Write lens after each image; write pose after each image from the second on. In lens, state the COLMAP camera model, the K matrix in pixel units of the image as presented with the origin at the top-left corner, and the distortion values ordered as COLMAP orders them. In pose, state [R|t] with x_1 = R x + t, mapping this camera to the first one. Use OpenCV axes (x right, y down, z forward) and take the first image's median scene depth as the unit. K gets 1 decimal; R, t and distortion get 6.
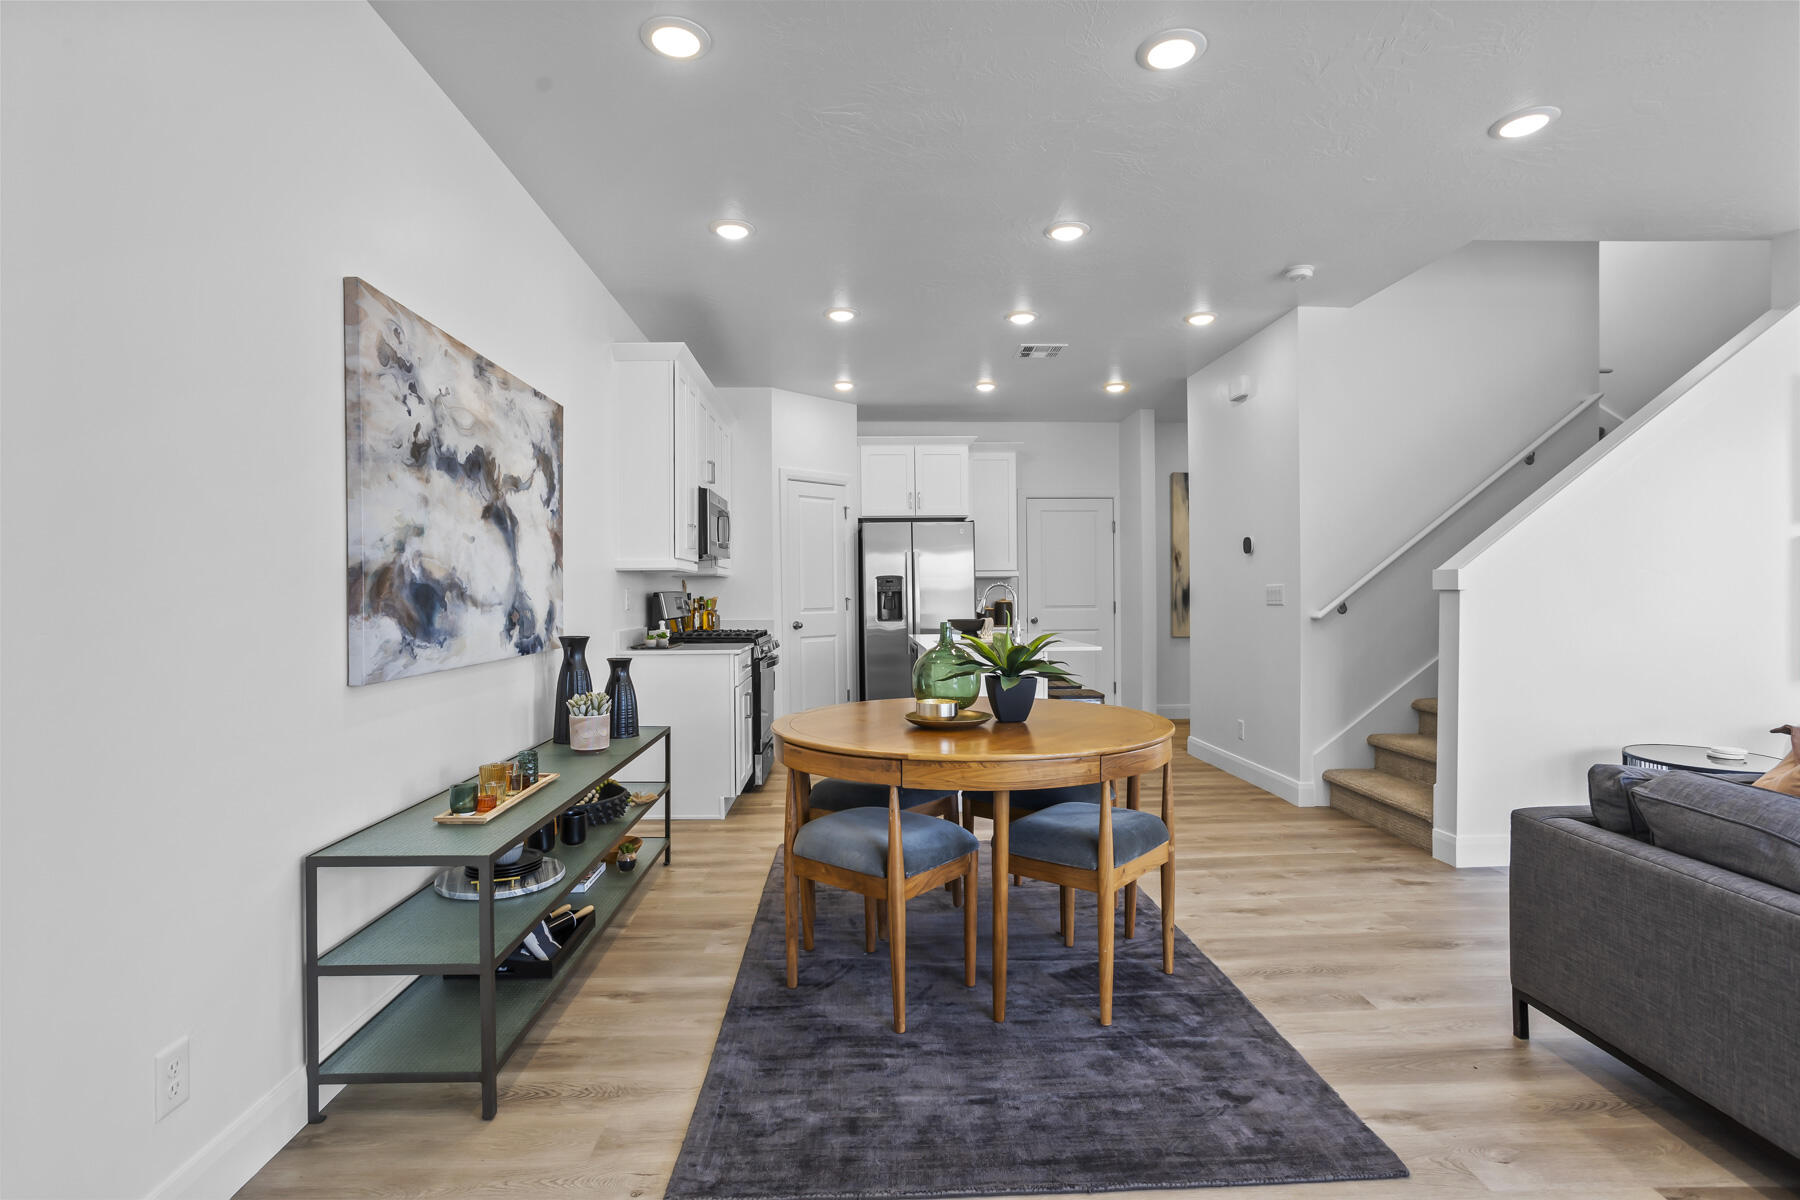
lens RADIAL K [[884.8, 0, 898.6], [0, 884.8, 597.1], [0, 0, 1]] dist [-0.044010, 0.026209]
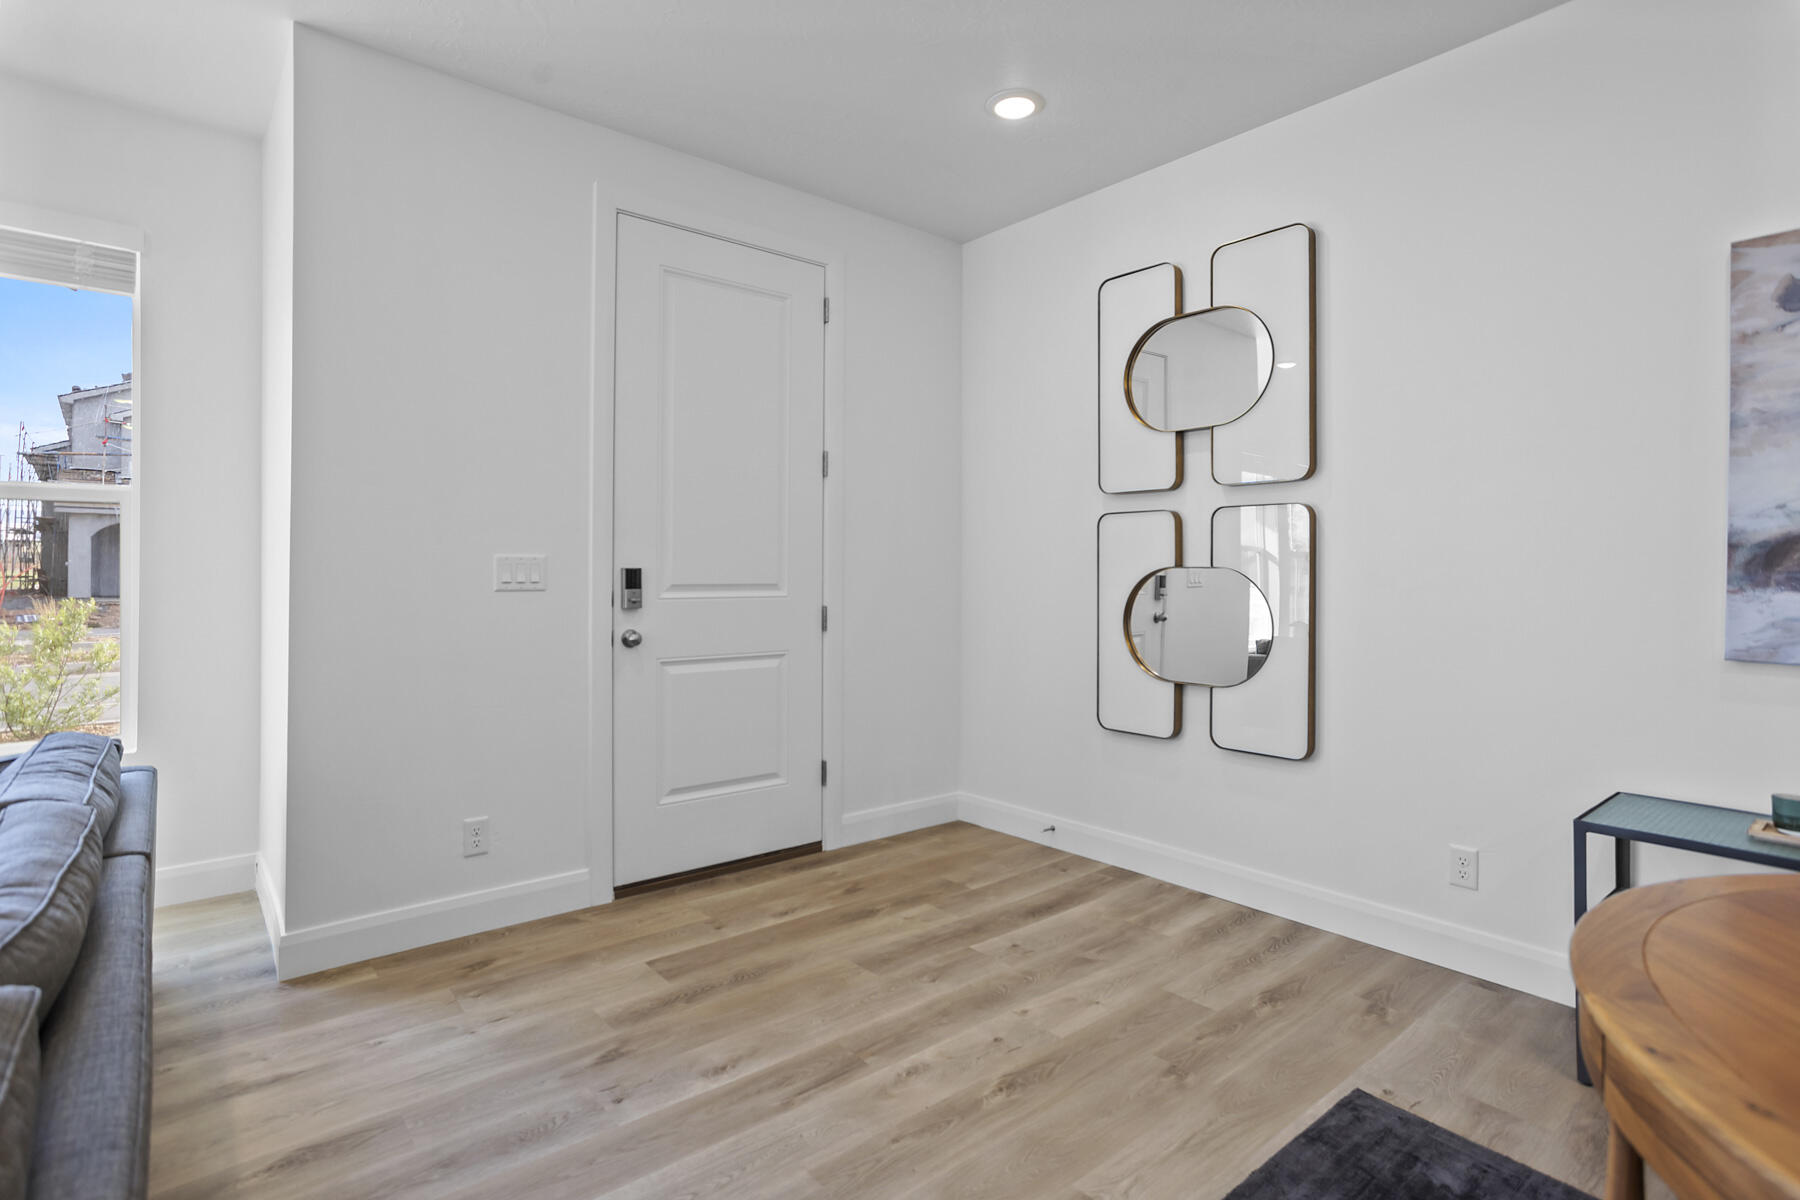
lens RADIAL K [[884.8, 0, 887.1], [0, 884.8, 570.6], [0, 0, 1]] dist [-0.044010, 0.026209]
pose [[-0.798539, 0.001321, -0.601941, 0.432737], [-0.003631, 0.999969, 0.007011, -0.001172], [0.601932, 0.007785, -0.798509, 0.722225]]
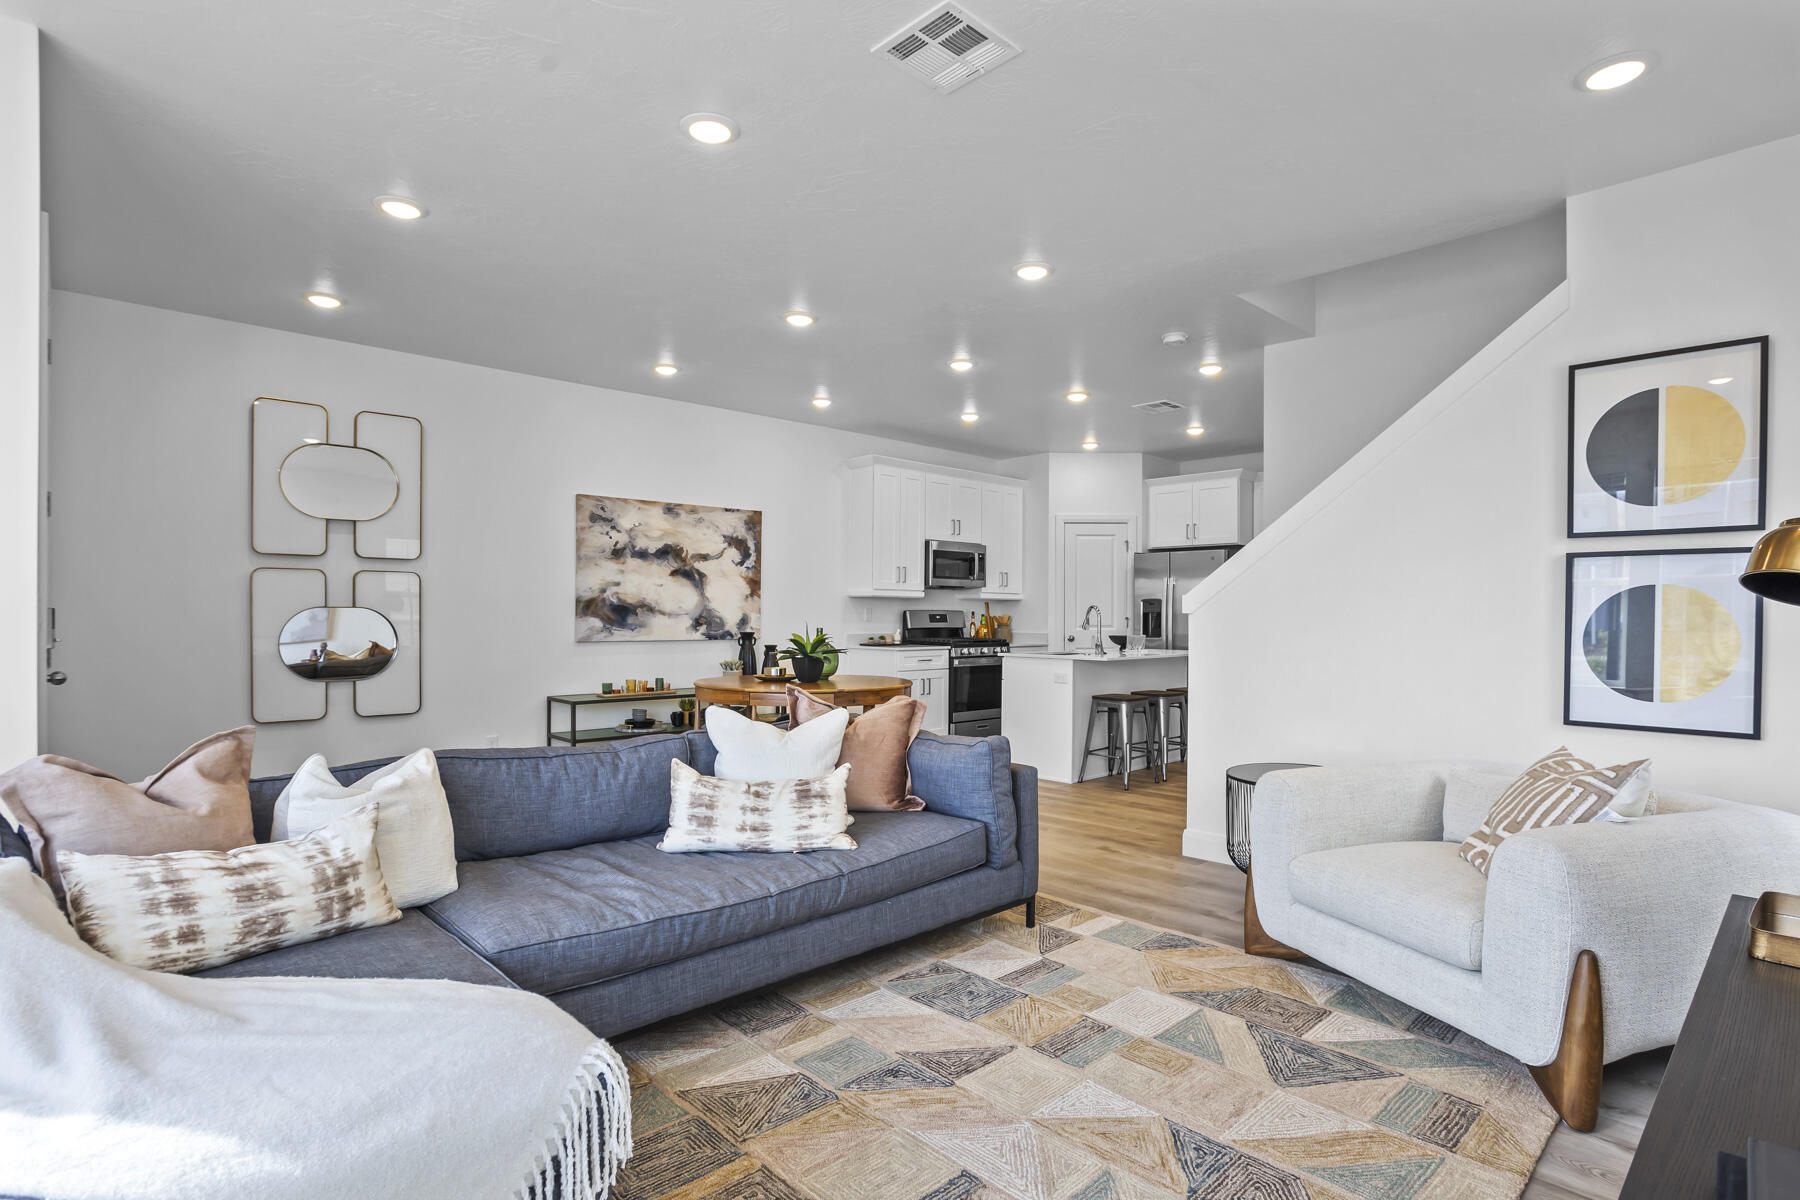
lens RADIAL K [[902.5, 0, 906.9], [0, 902.5, 627.7], [0, 0, 1]] dist [-0.053177, 0.027140]
pose [[0.658682, 0.023307, -0.752061, 1.315063], [-0.014441, 0.999728, 0.018334, -0.006046], [0.752283, -0.001216, 0.658839, -0.049767]]
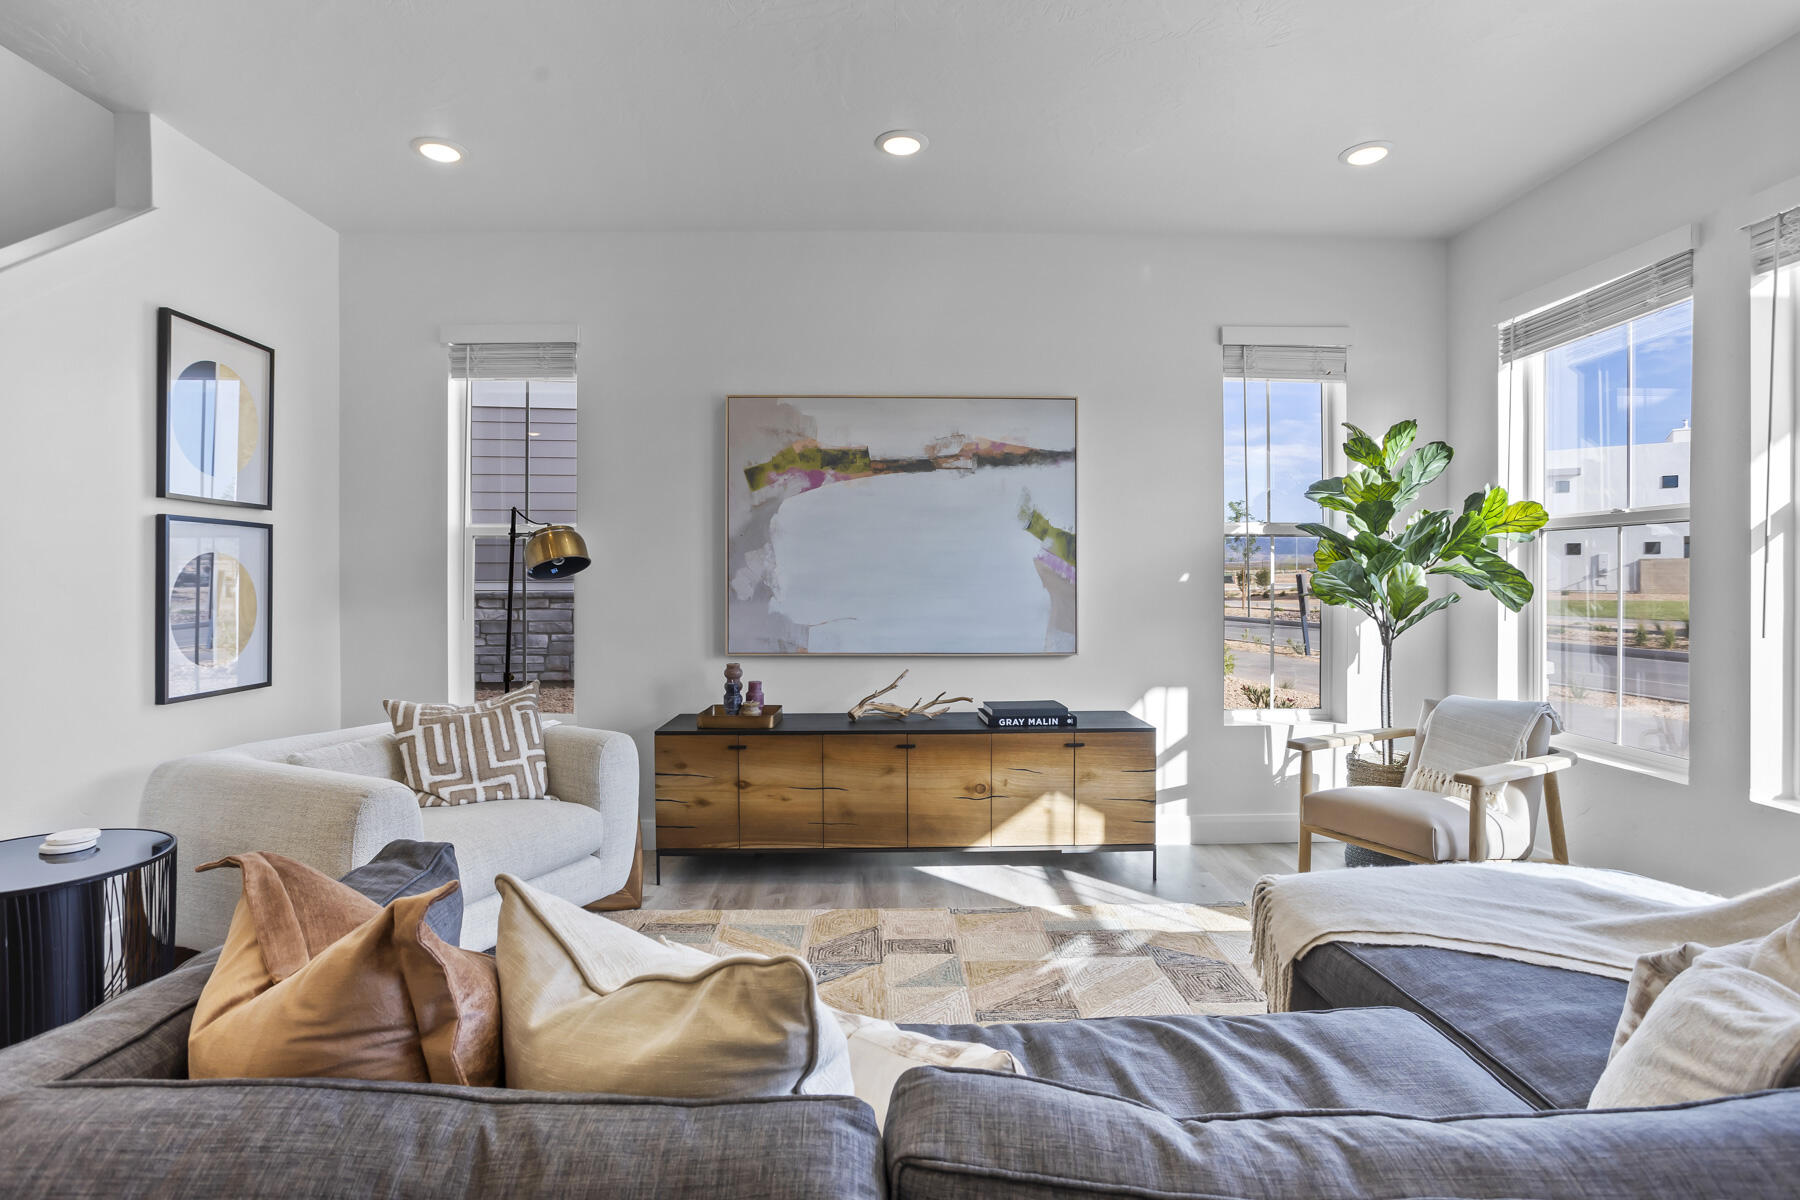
lens RADIAL K [[902.5, 0, 890.1], [0, 902.5, 582.3], [0, 0, 1]] dist [-0.053177, 0.027140]
pose [[0.027032, 0.004118, 0.999626, 0.293044], [0.006284, 0.999971, -0.004289, -0.004764], [-0.999615, 0.006398, 0.027005, 0.357714]]
